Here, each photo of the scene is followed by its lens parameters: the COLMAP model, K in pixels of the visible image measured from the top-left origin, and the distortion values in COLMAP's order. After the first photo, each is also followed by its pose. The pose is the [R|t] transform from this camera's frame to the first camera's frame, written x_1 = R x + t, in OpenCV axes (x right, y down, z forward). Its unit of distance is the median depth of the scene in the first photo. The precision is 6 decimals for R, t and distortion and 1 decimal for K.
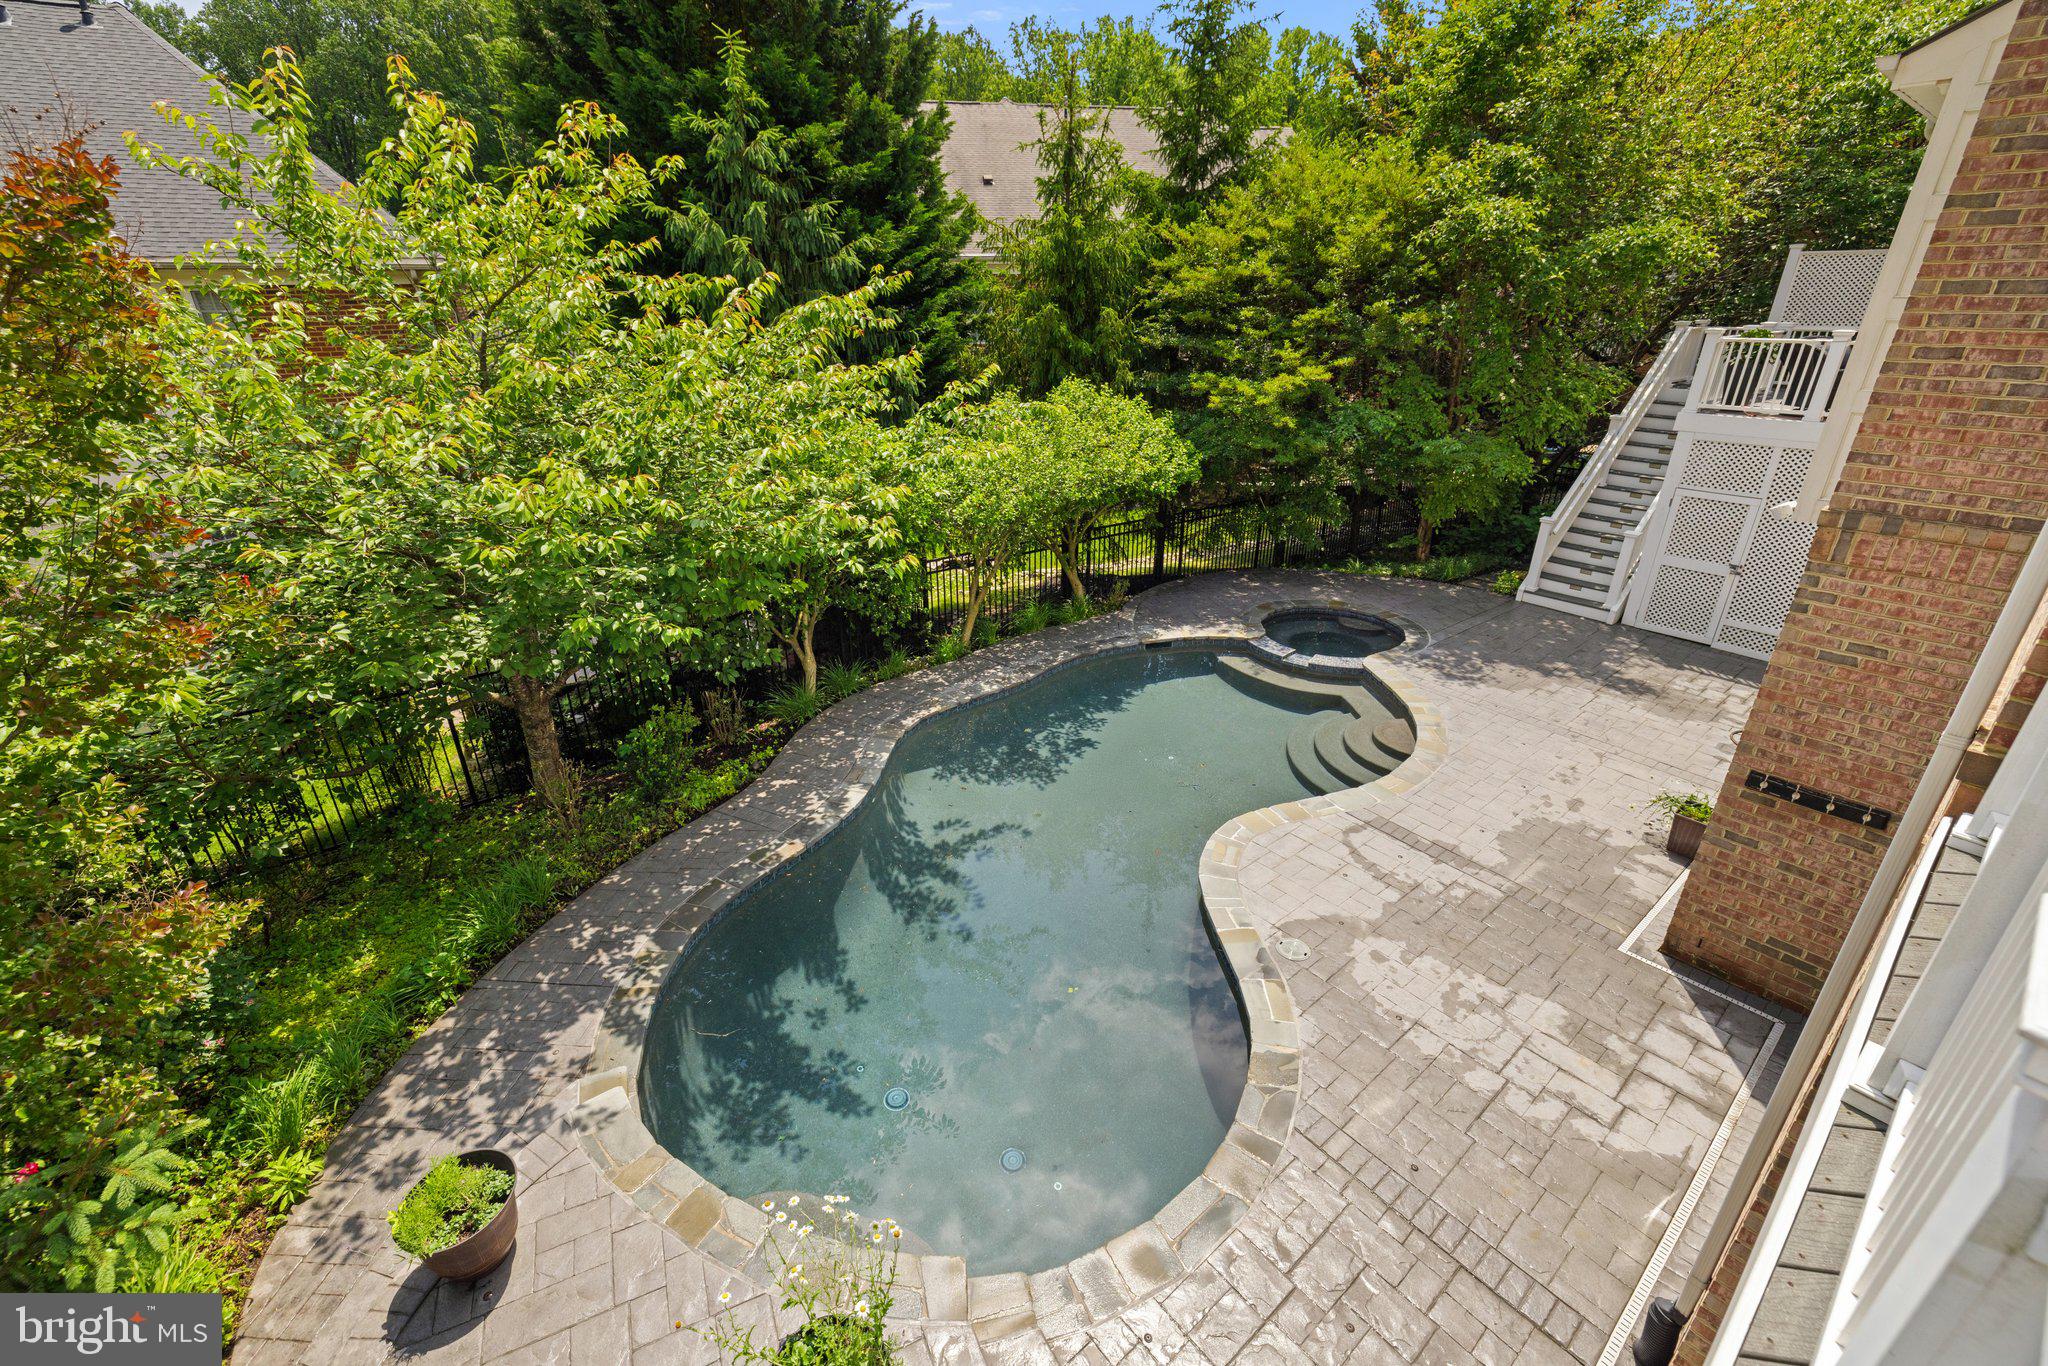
lens RADIAL K [[871.5, 0, 1027.2], [0, 871.5, 659.3], [0, 0, 1]] dist [0.013631, -0.000011]
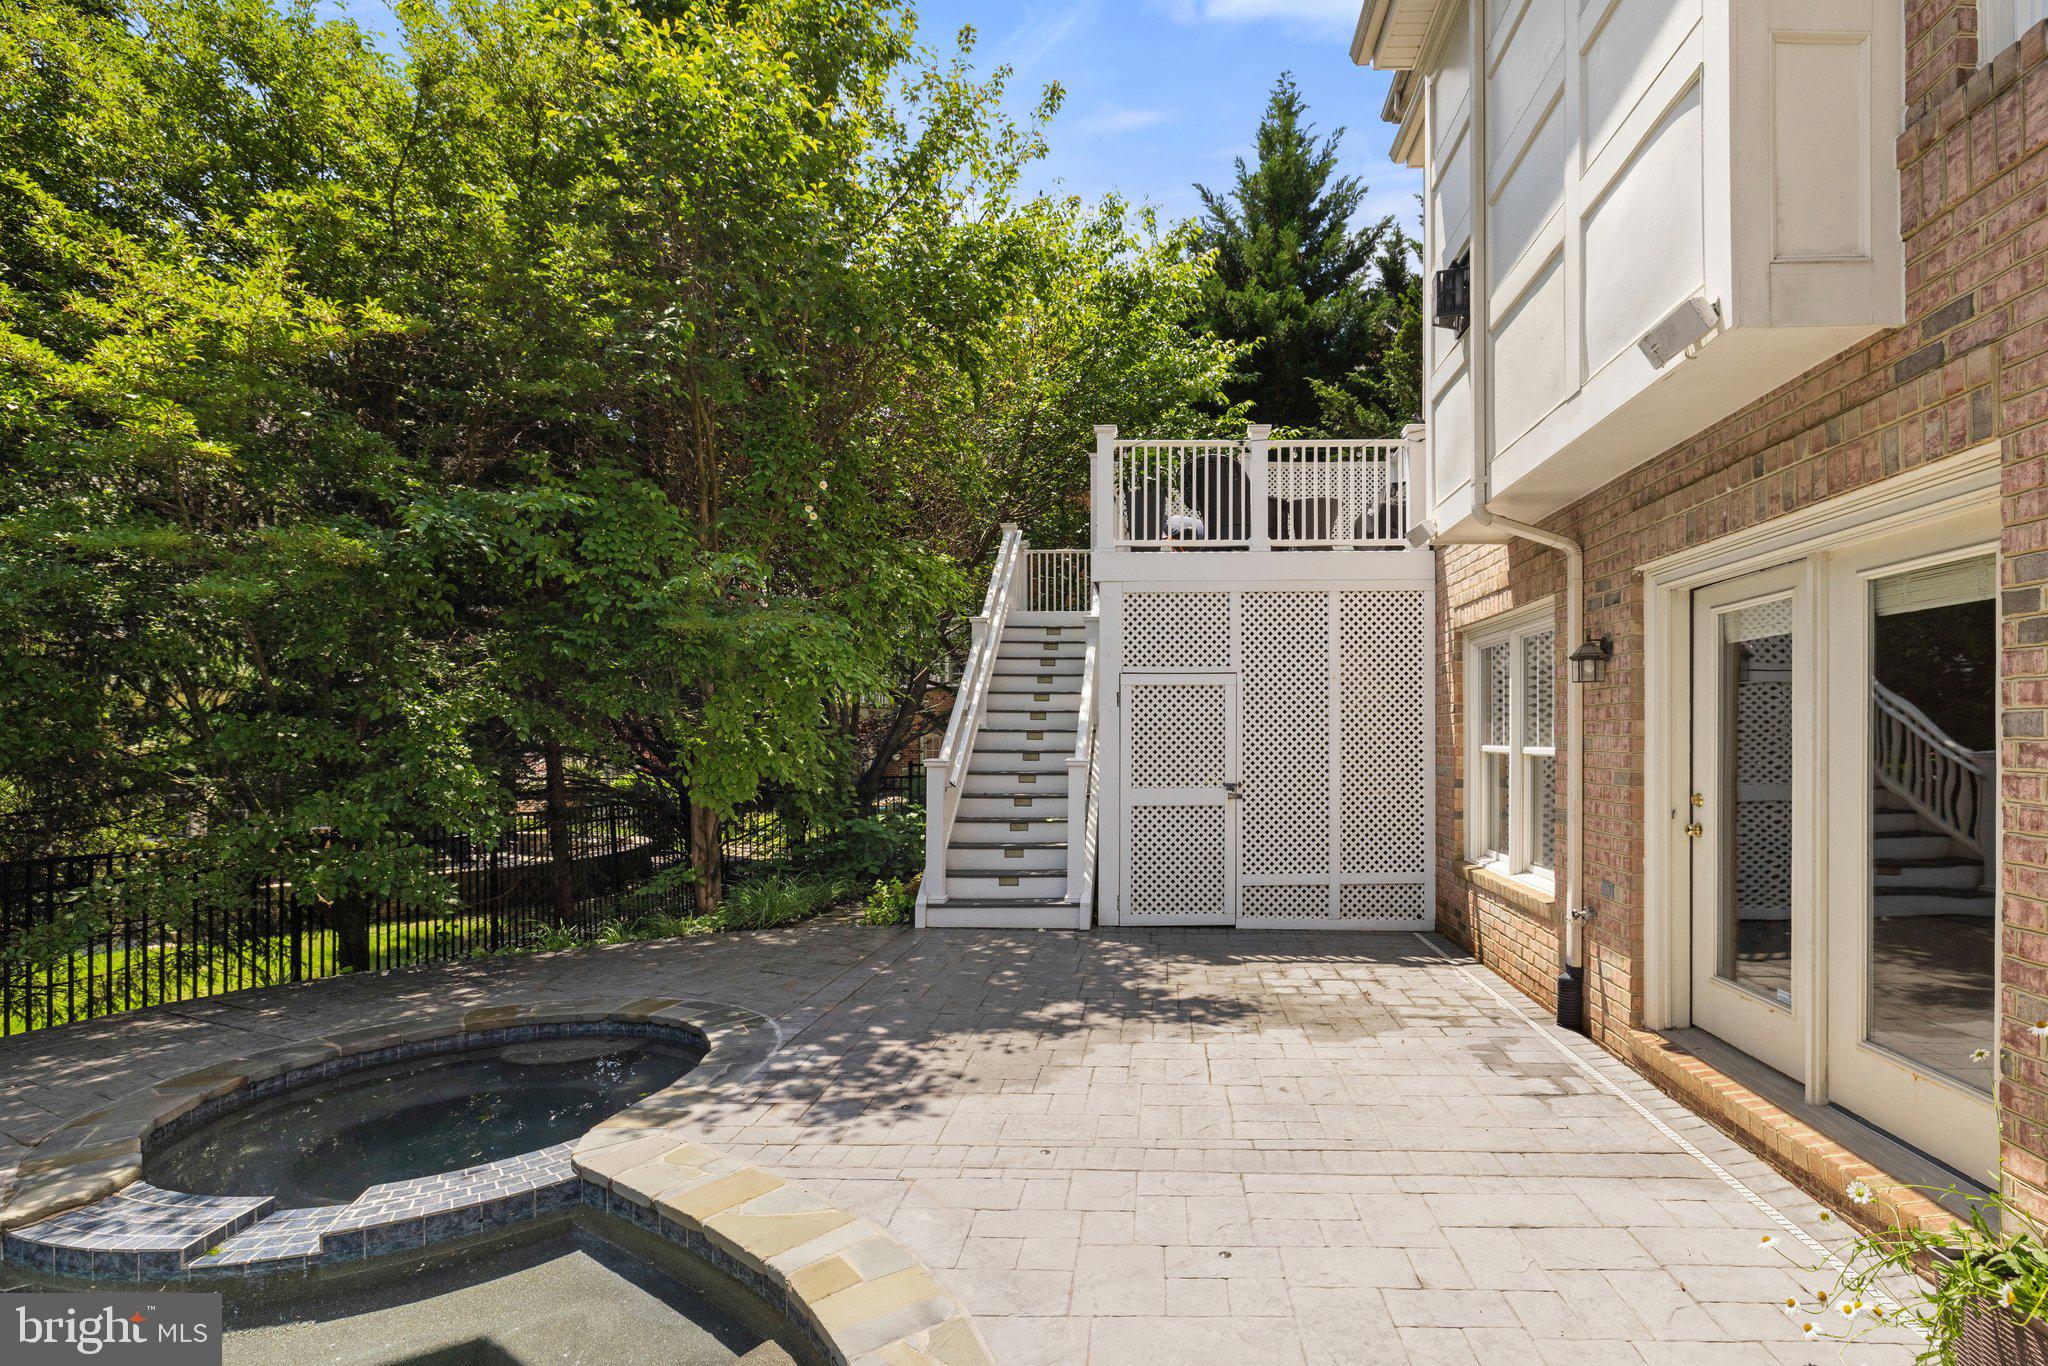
lens RADIAL K [[988.1, 0, 1179.1], [0, 988.1, 724.5], [0, 0, 1]] dist [-0.001246, -0.000483]
pose [[0.631482, 0.001907, 0.775388, 0.255708], [0.306072, 0.918180, -0.251525, 0.014900], [-0.712426, 0.396158, 0.579230, 0.613237]]
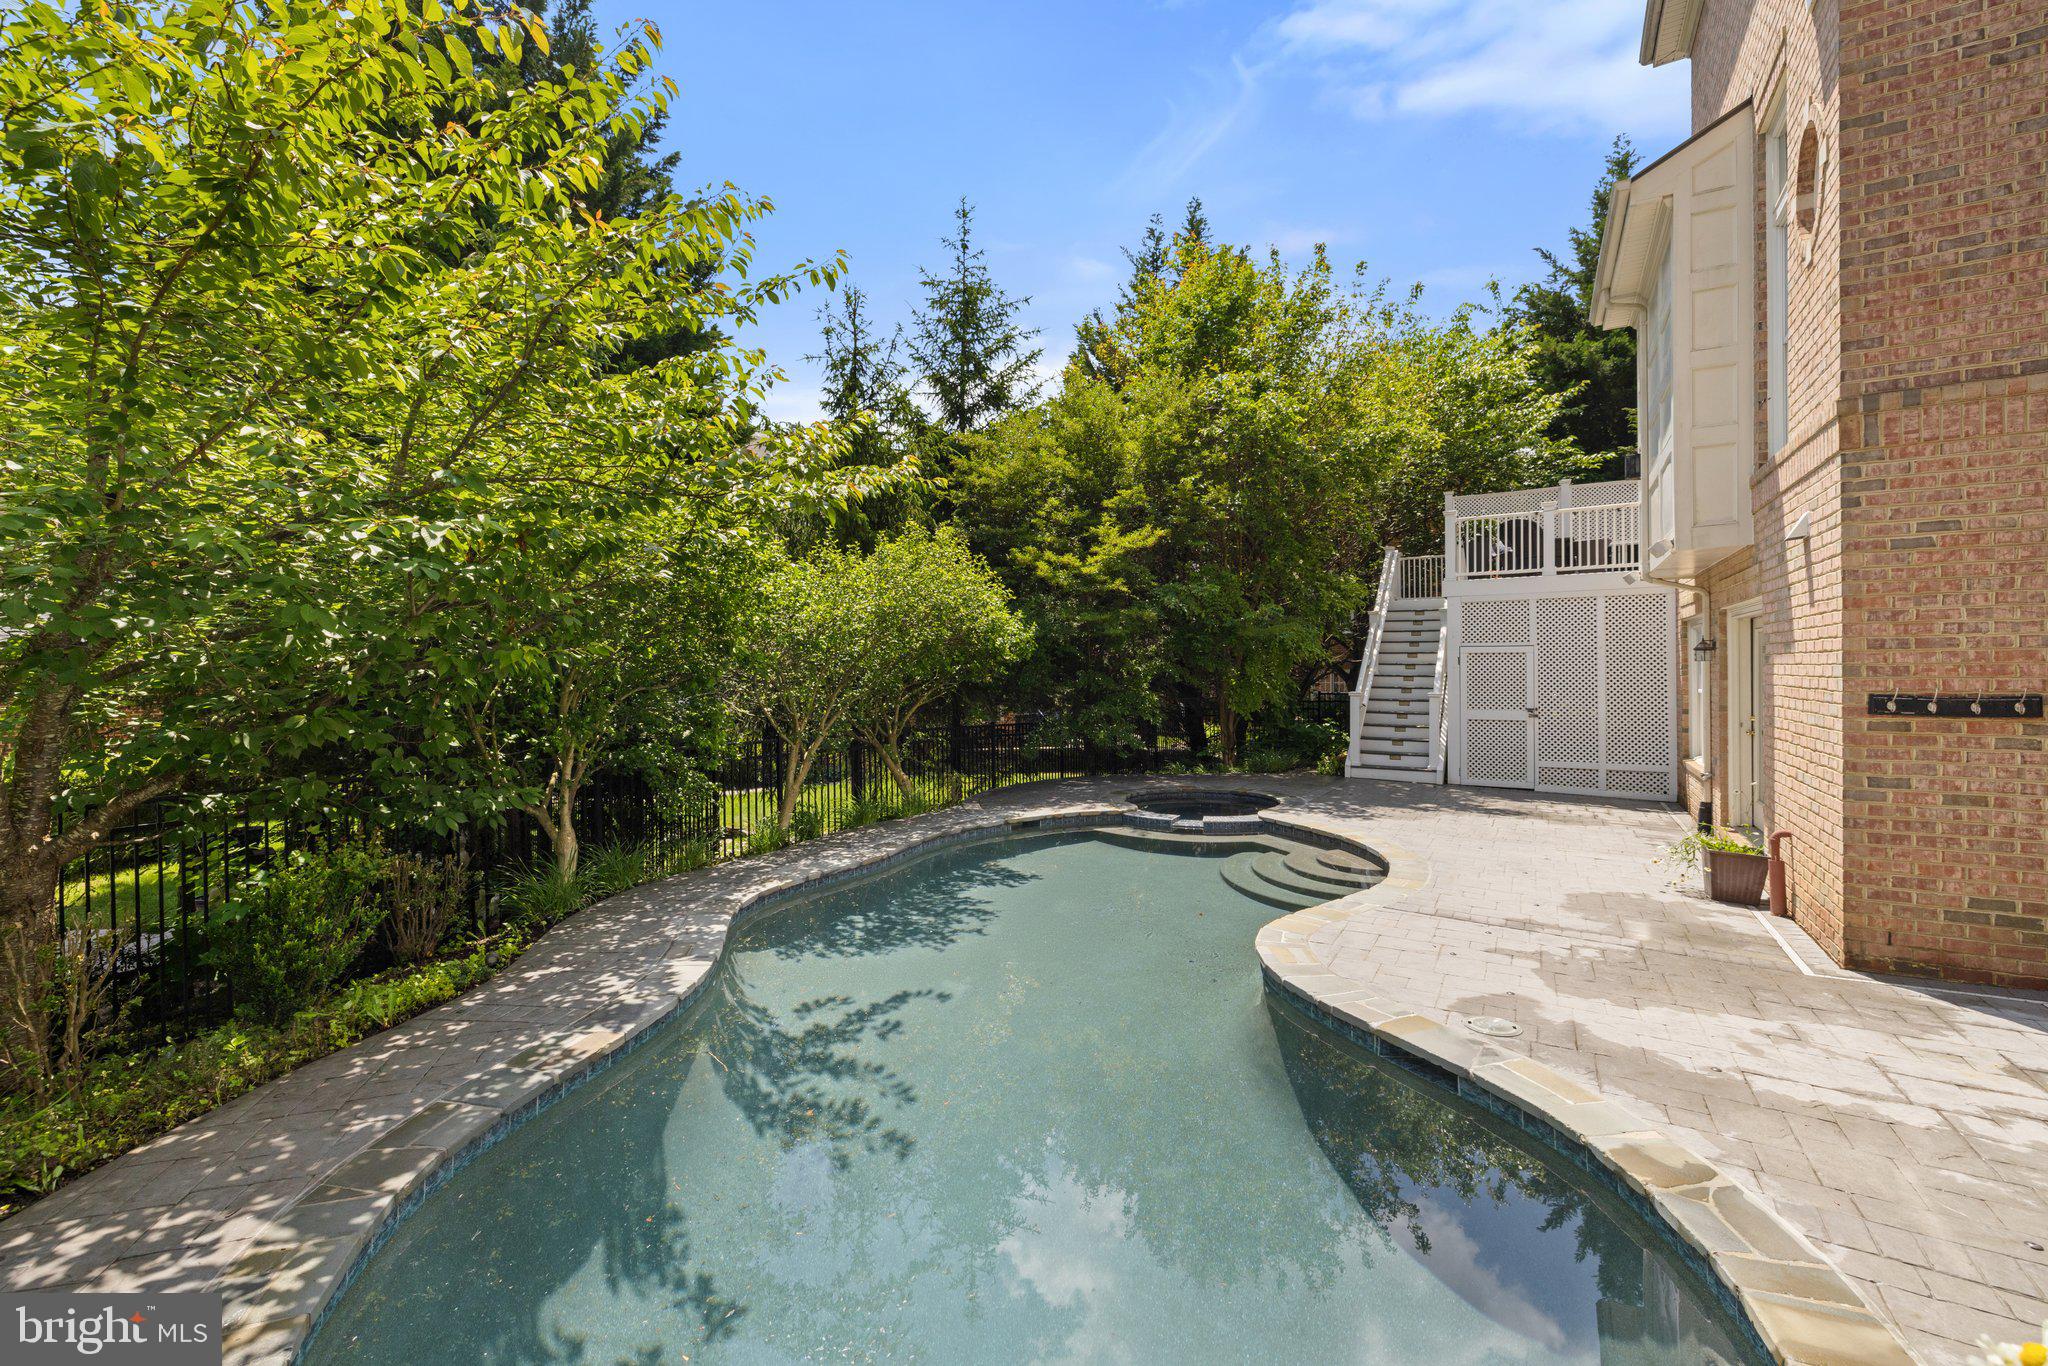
lens RADIAL K [[880.6, 0, 1017.2], [0, 880.6, 651.1], [0, 0, 1]] dist [0.000047, 0.000626]
pose [[0.944697, -0.000219, 0.327945, -0.128941], [0.132587, 0.914883, -0.381325, 0.151803], [-0.299948, 0.403718, 0.864316, 0.237300]]
